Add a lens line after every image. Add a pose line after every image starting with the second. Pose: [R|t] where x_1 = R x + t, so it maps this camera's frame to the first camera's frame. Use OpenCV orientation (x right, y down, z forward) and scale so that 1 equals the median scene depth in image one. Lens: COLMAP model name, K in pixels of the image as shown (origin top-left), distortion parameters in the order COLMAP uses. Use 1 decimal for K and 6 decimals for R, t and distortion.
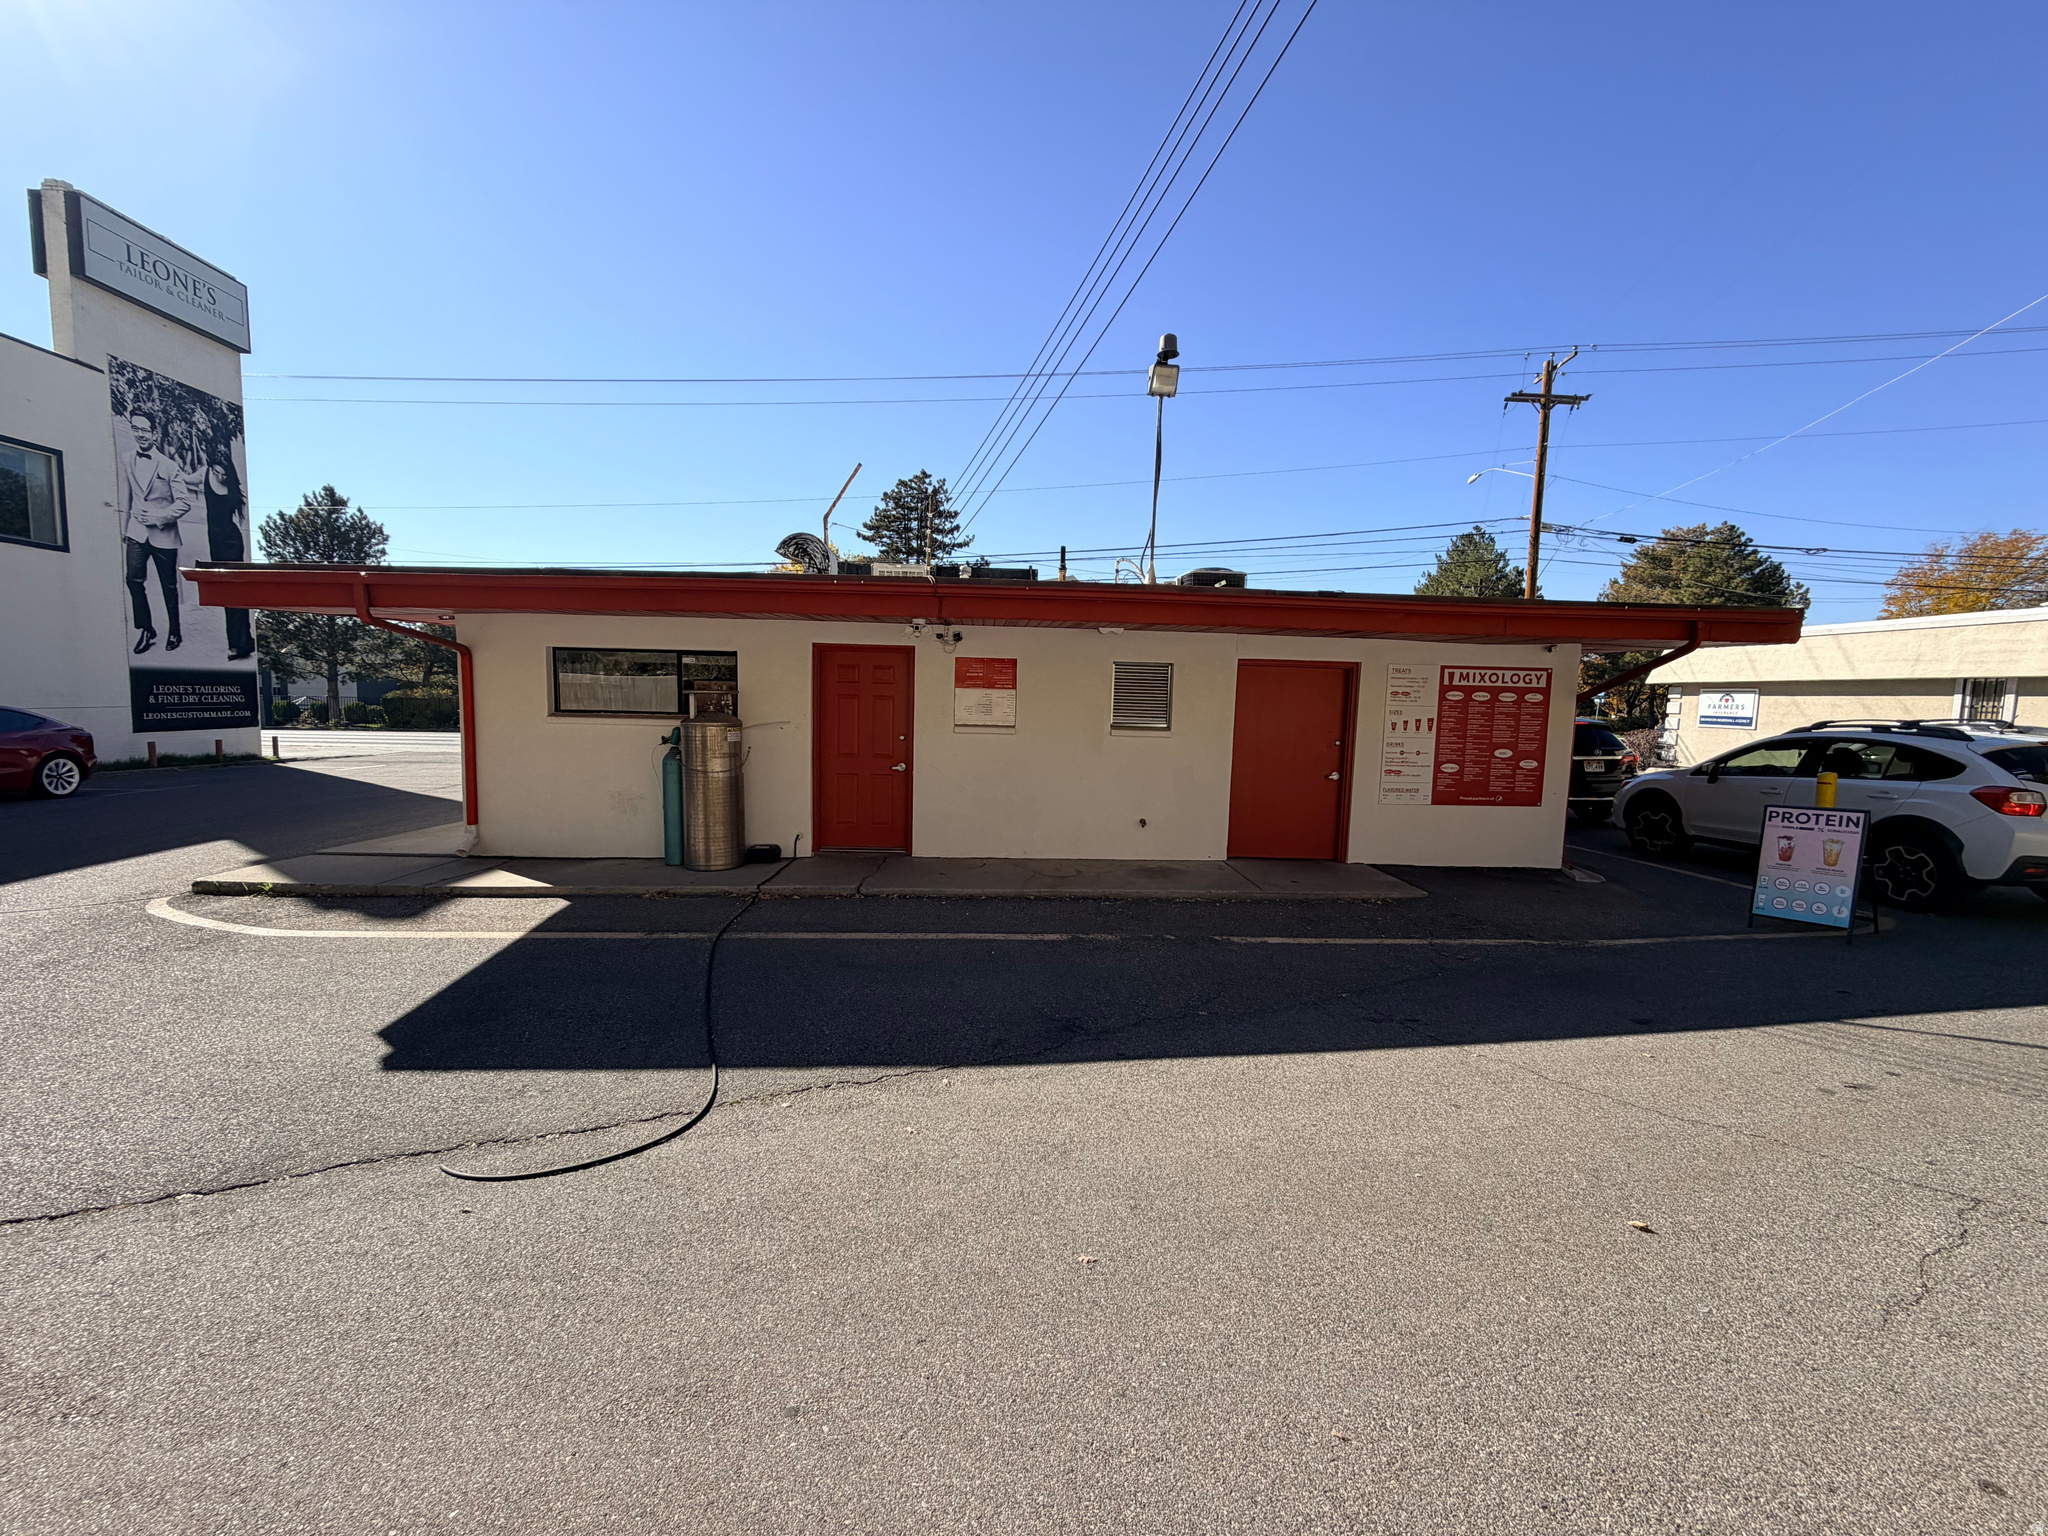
lens RADIAL K [[813.1, 0, 1008.3], [0, 813.1, 770.9], [0, 0, 1]] dist [-0.001016, -0.000134]
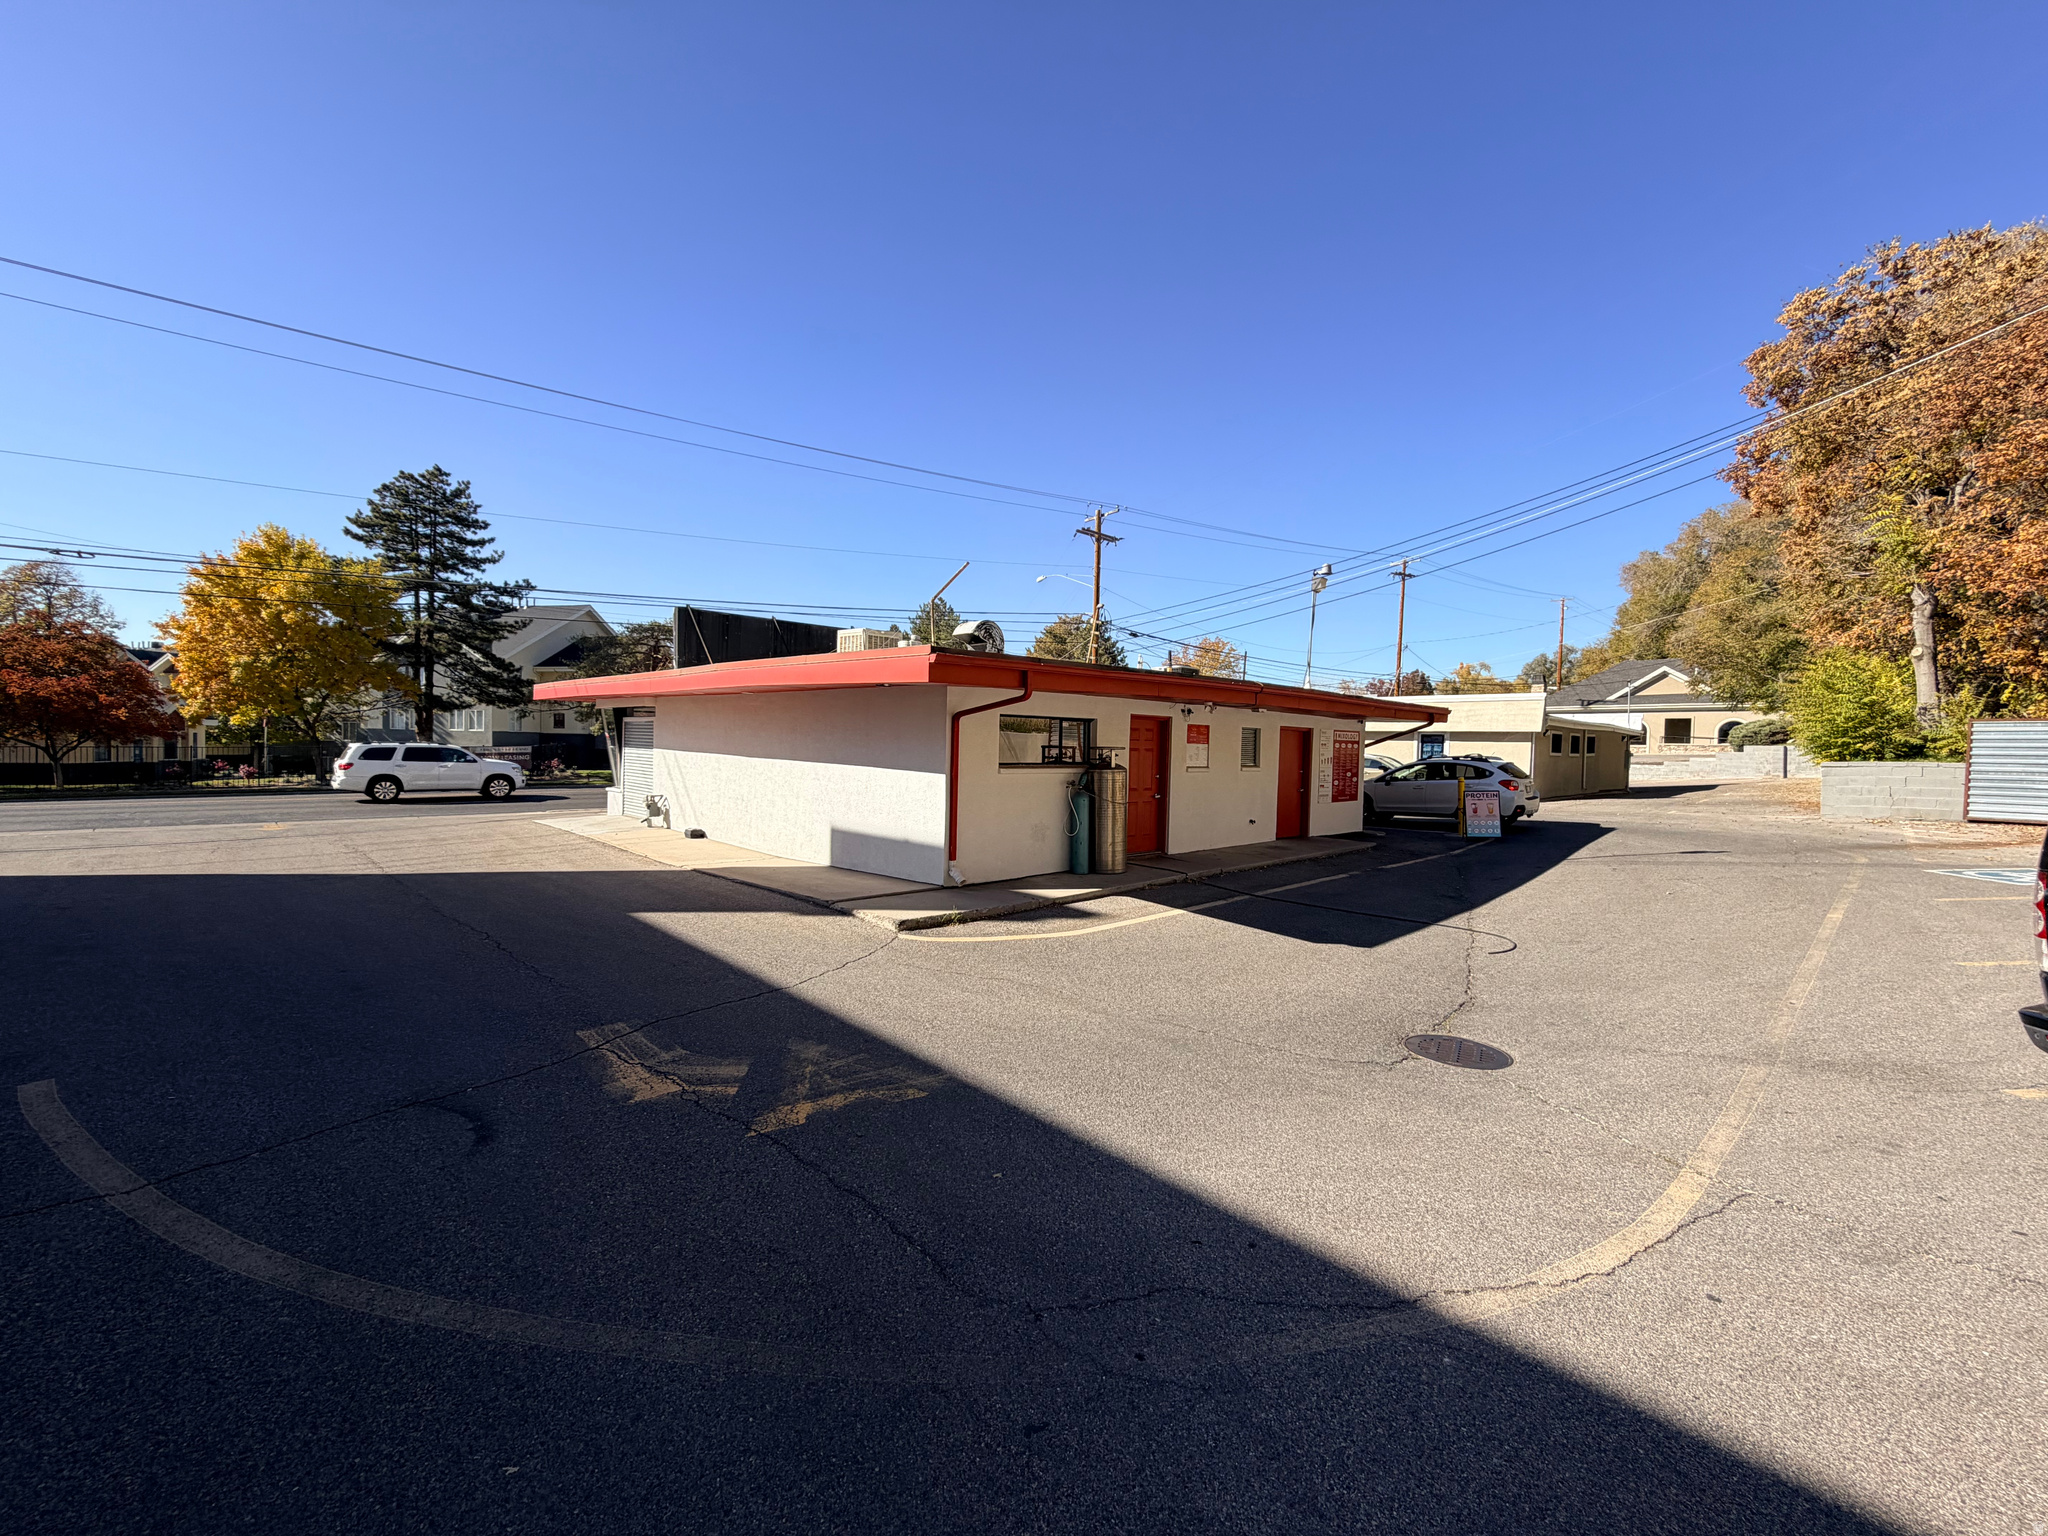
lens RADIAL K [[815.9, 0, 1024.0], [0, 815.9, 768.0], [0, 0, 1]] dist [0.001572, -0.000537]
pose [[0.759618, -0.026250, 0.649840, -1.046308], [0.059050, 0.997842, -0.028717, -0.022310], [-0.647684, 0.060187, 0.759529, 0.007803]]
